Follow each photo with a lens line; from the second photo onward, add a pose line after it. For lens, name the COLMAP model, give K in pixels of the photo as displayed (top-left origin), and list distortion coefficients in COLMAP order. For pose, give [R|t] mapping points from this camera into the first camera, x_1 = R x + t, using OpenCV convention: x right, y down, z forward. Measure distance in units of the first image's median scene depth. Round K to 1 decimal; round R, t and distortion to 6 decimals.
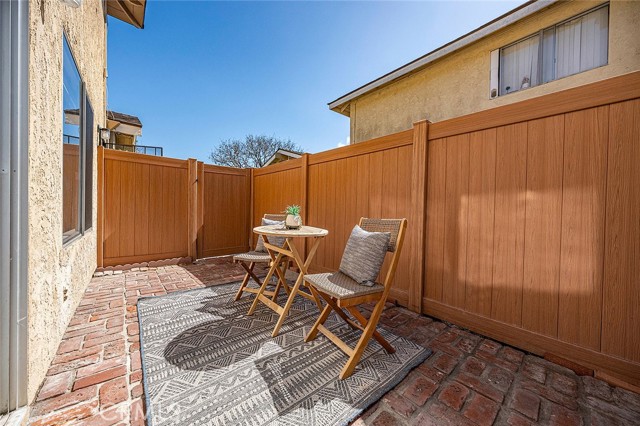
lens RADIAL K [[232.5, 0, 320.1], [0, 232.5, 212.1], [0, 0, 1]] dist [0.000716, 0.000021]
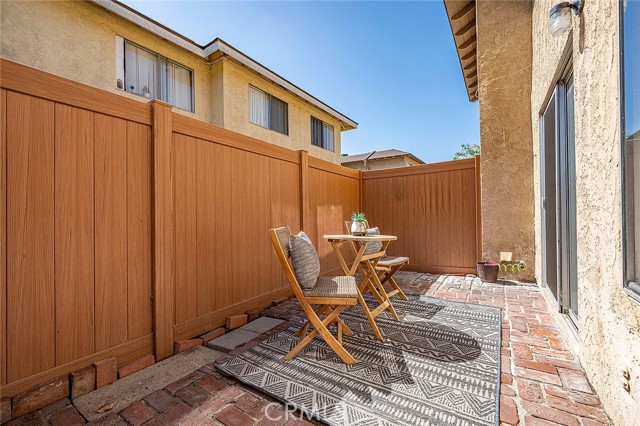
lens RADIAL K [[270.4, 0, 319.8], [0, 270.4, 213.2], [0, 0, 1]] dist [0.000617, -0.000007]
pose [[-0.286197, -0.006325, 0.958150, -1.445408], [0.019566, 0.999731, 0.012443, -0.051859], [-0.957971, 0.022308, -0.285997, 1.799163]]
